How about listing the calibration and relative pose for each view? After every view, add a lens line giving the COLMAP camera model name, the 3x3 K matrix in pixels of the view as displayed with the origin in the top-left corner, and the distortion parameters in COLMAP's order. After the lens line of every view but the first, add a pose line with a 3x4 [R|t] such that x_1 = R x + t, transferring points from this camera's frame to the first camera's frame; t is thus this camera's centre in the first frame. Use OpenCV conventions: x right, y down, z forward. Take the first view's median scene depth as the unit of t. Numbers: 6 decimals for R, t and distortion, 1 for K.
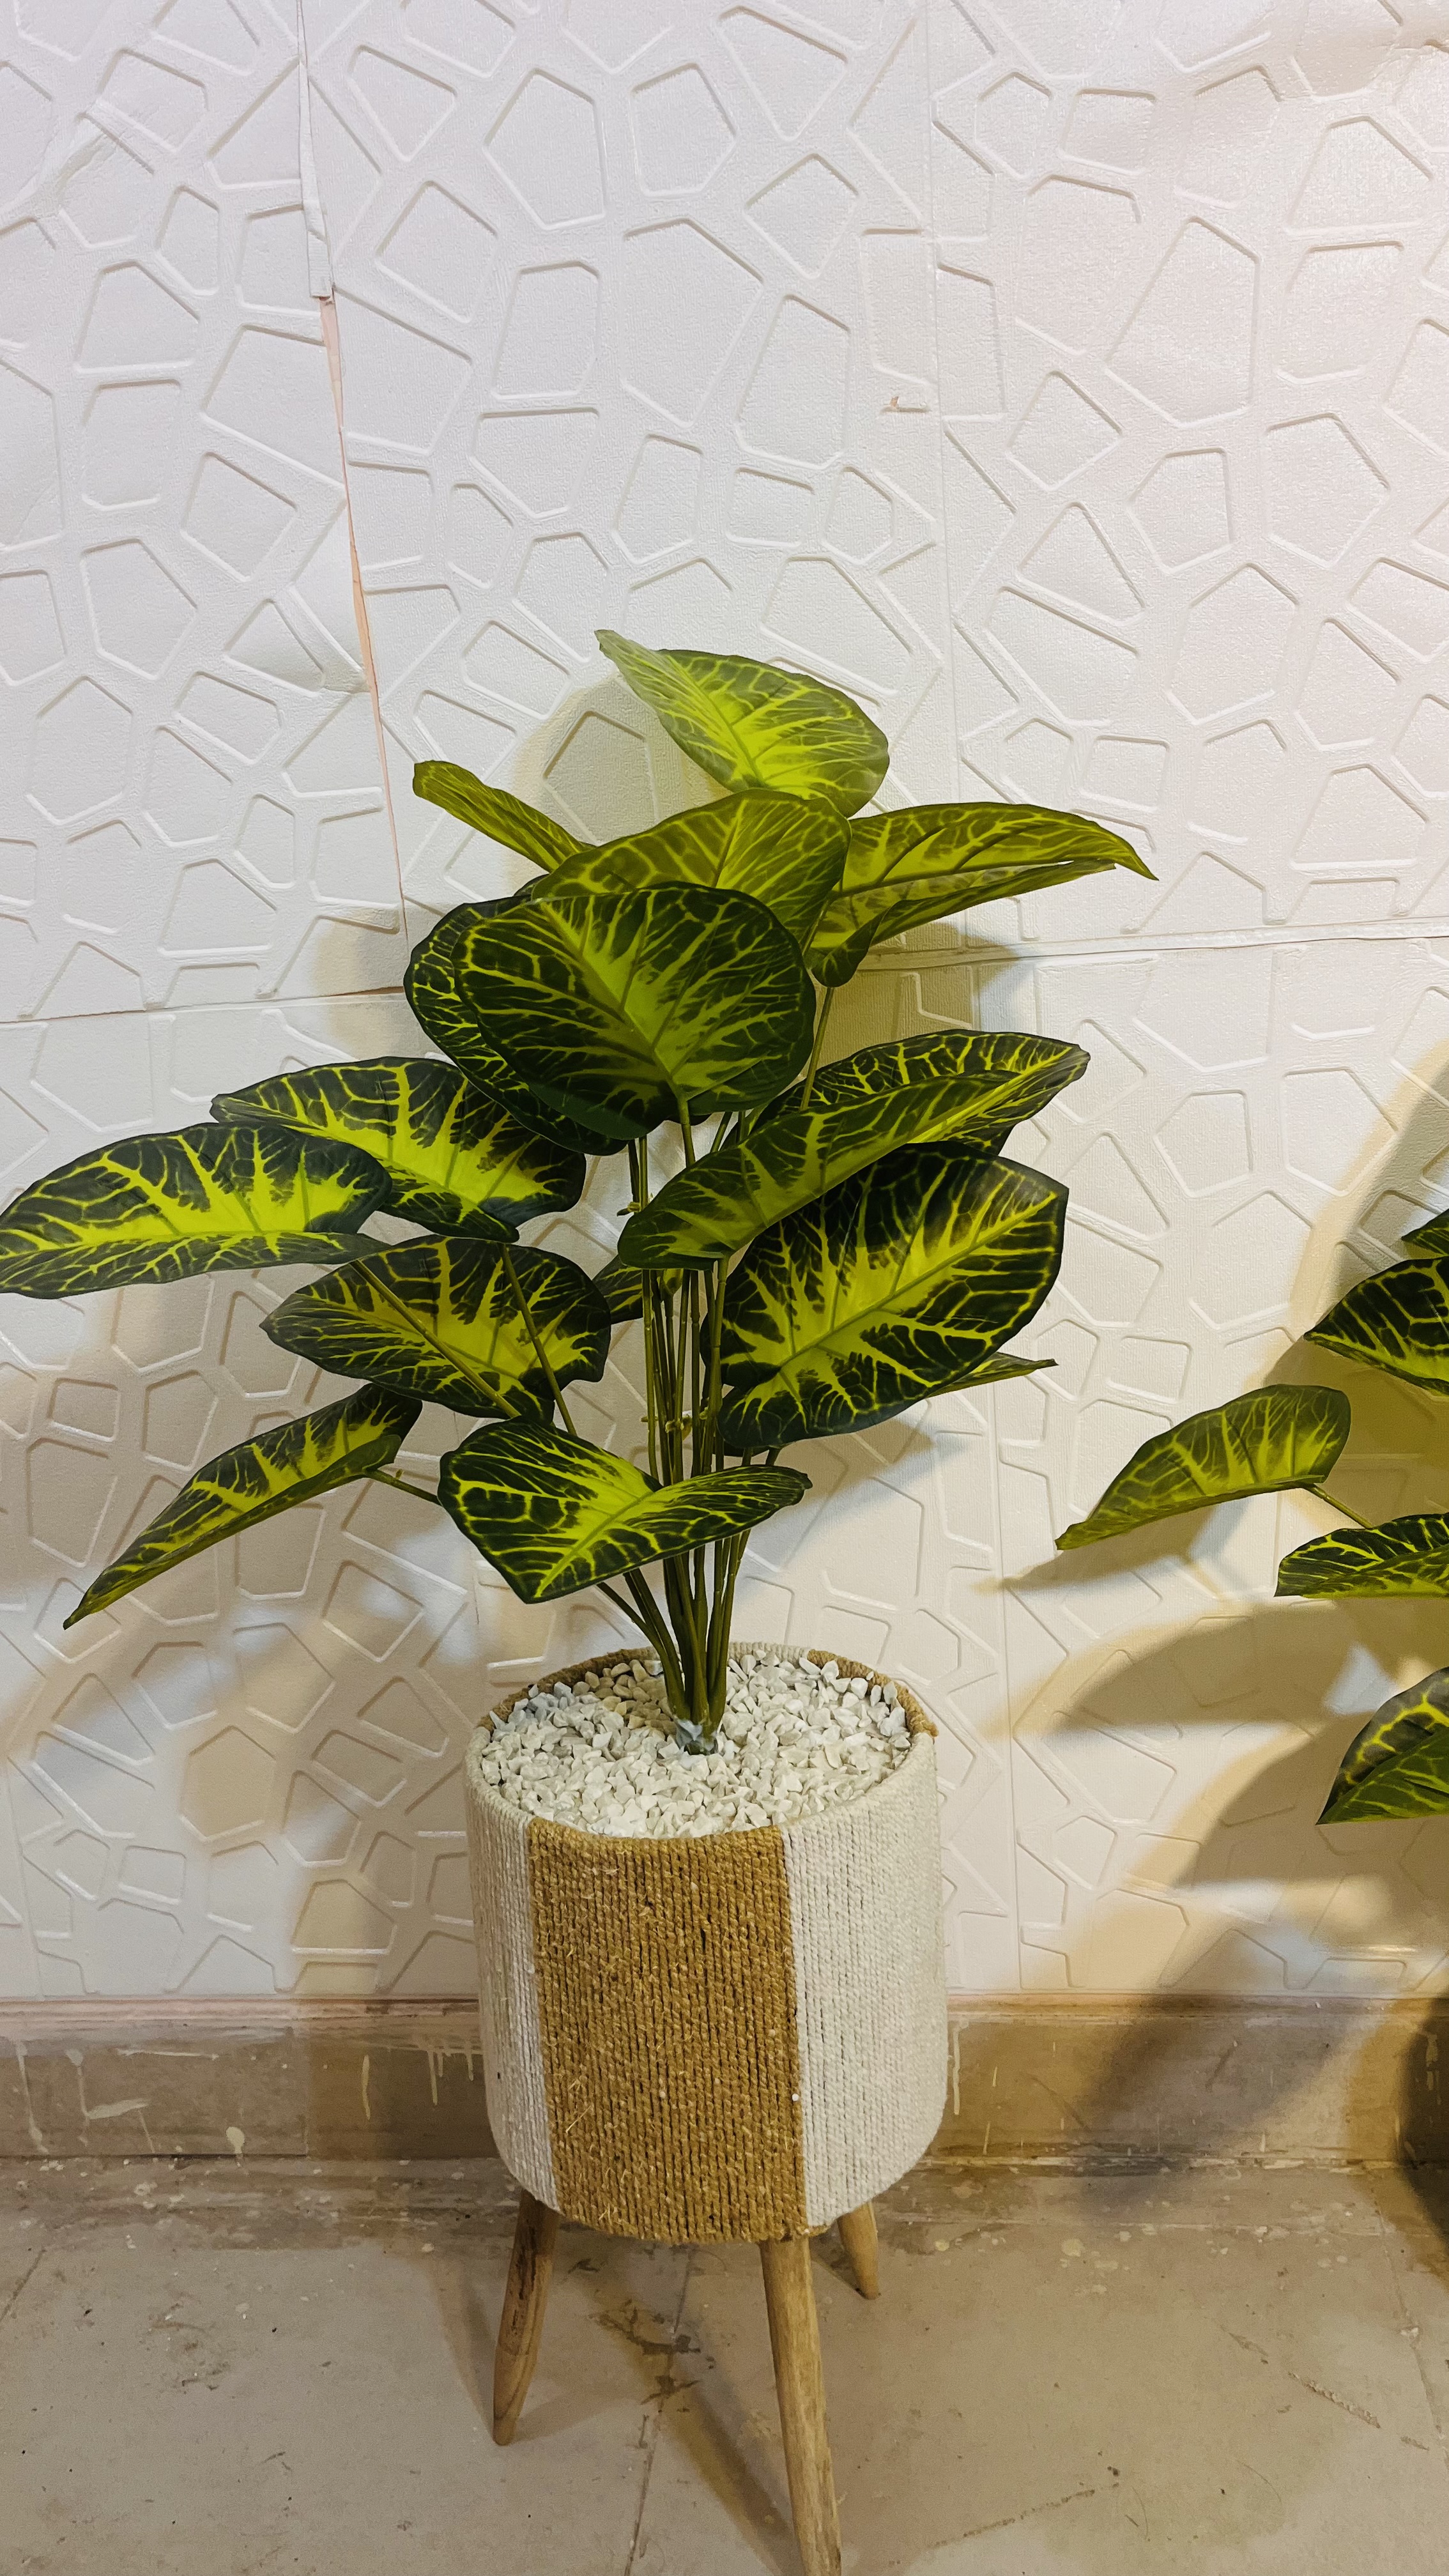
lens RADIAL K [[1968.6, 0, 720.3], [0, 1968.6, 1272.6], [0, 0, 1]] dist [0.061024, -0.090873]
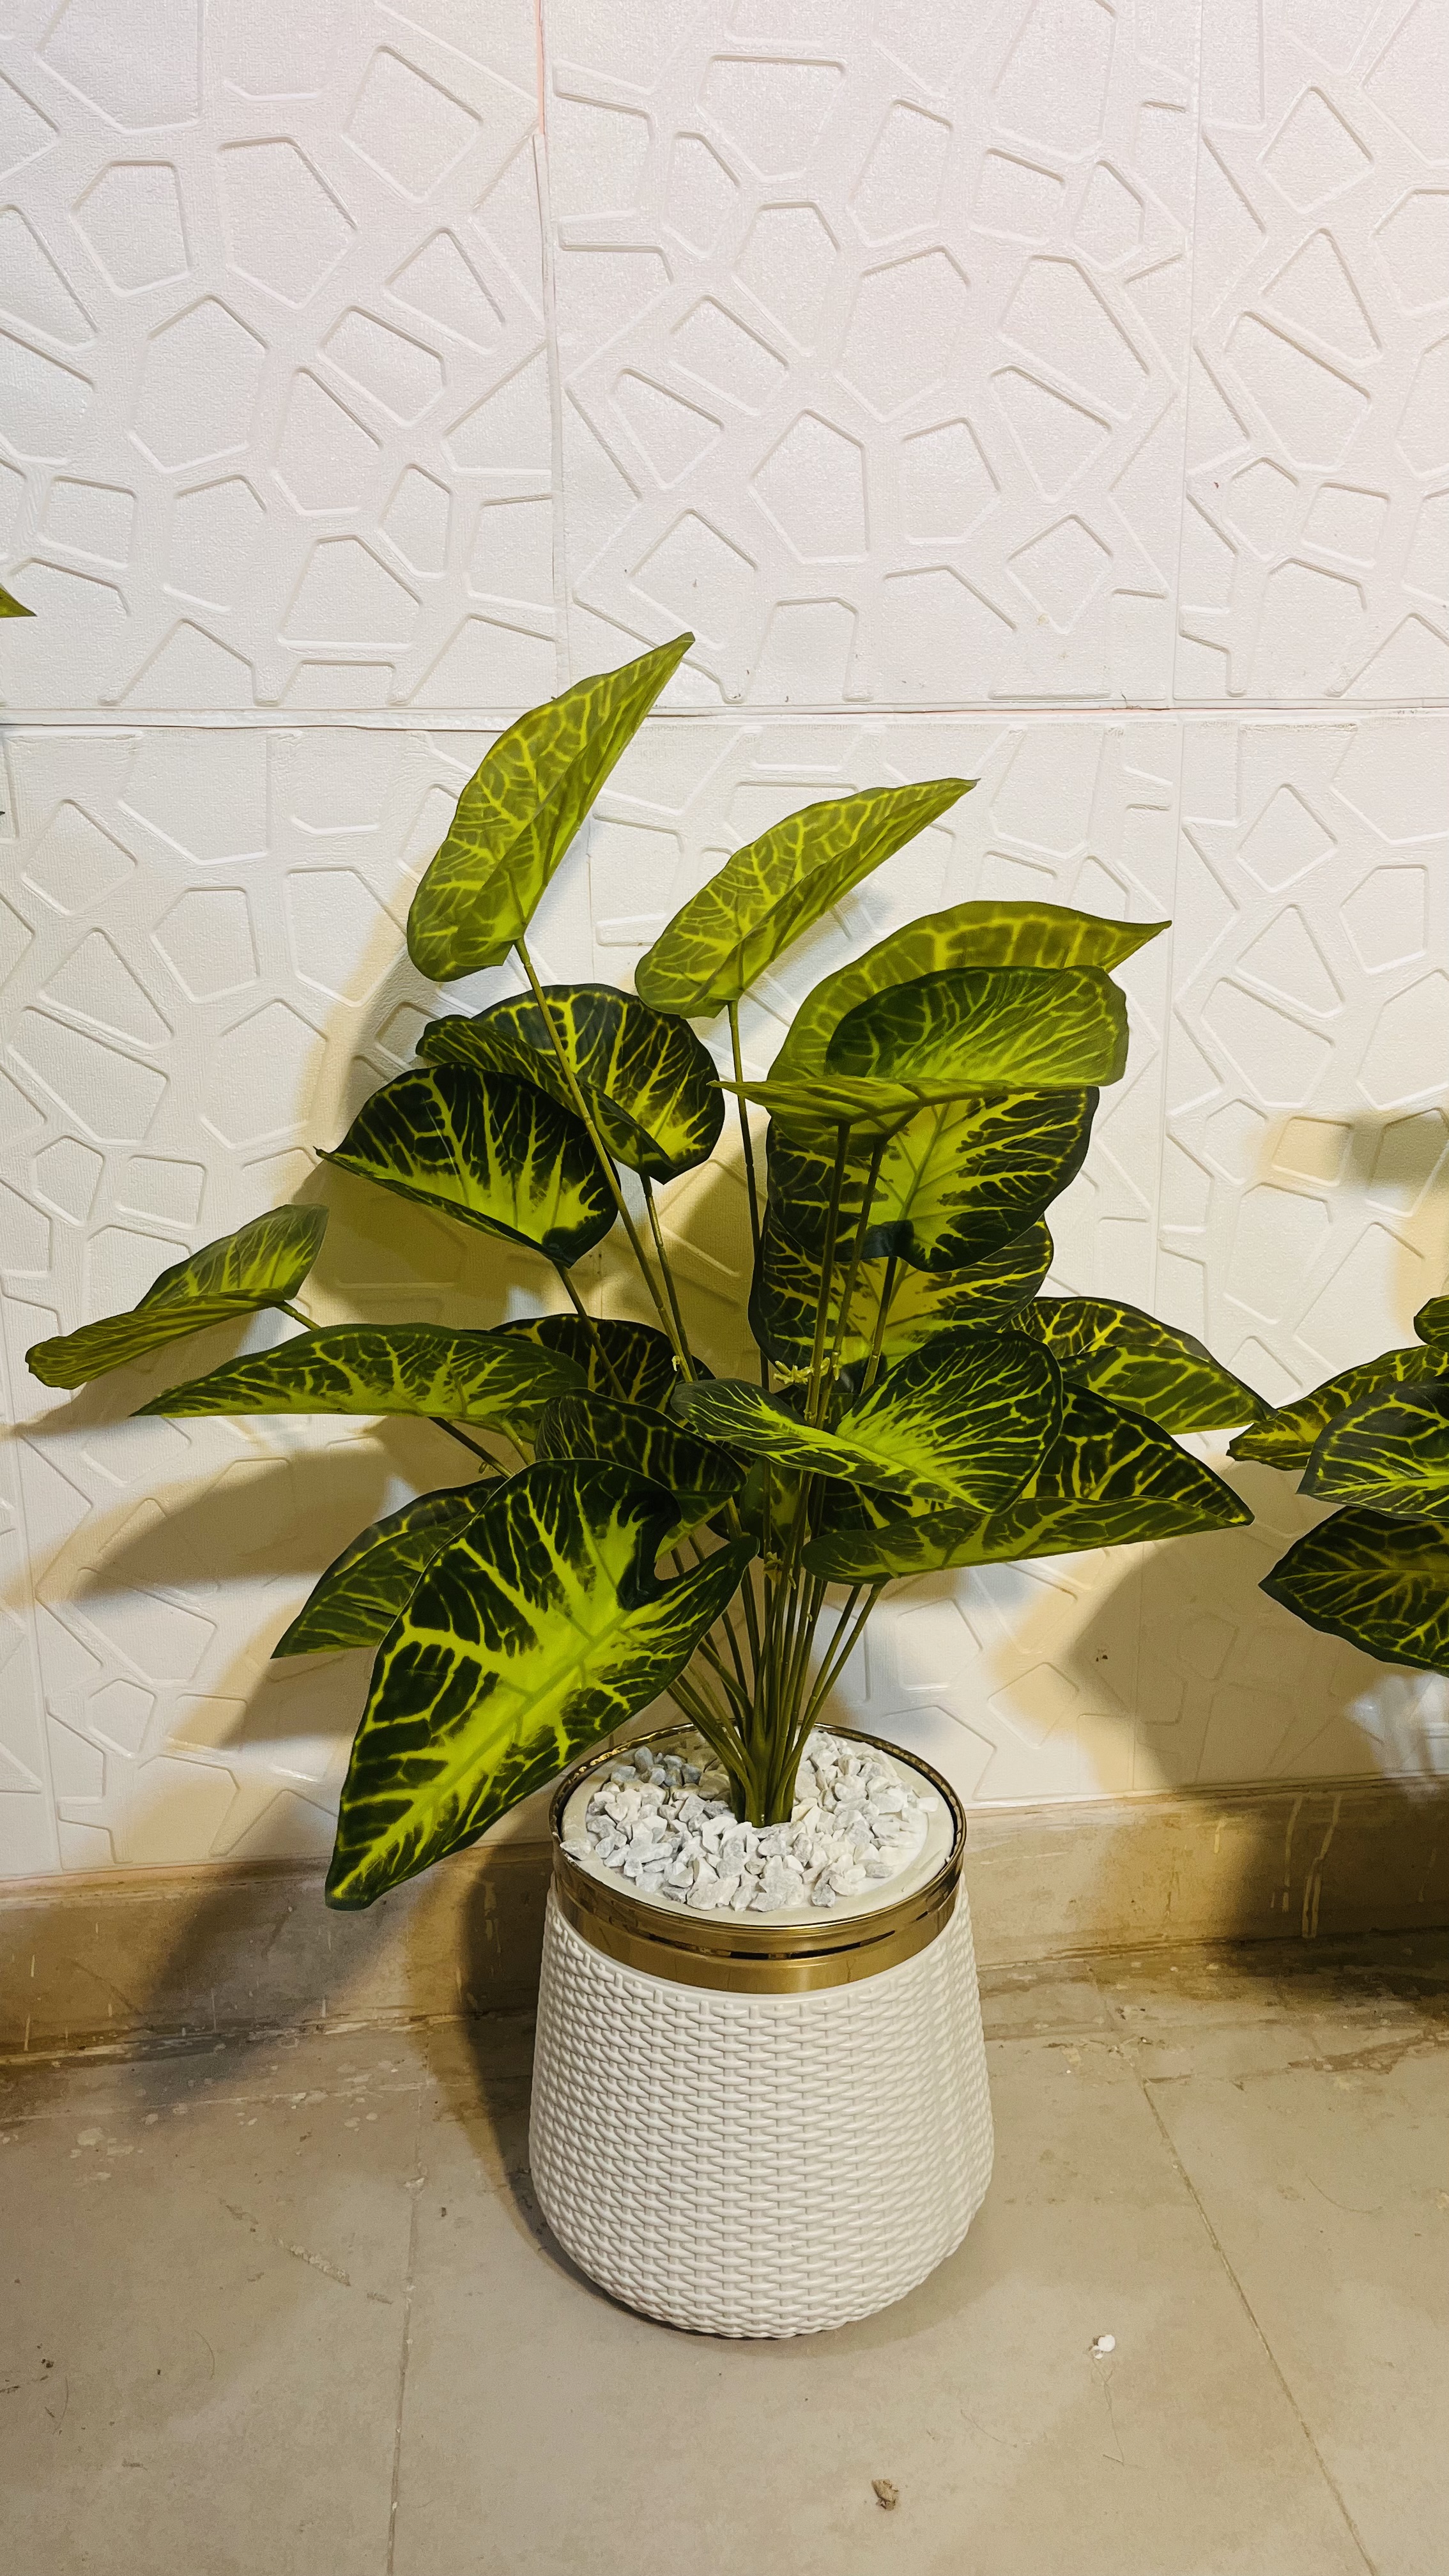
lens RADIAL K [[1968.6, 0, 735.4], [0, 1968.6, 1292.2], [0, 0, 1]] dist [0.061024, -0.090873]
pose [[0.970971, -0.000627, 0.239198, 0.262233], [-0.006967, 0.999498, 0.030898, 0.066740], [-0.239098, -0.031667, 0.970479, 0.035379]]
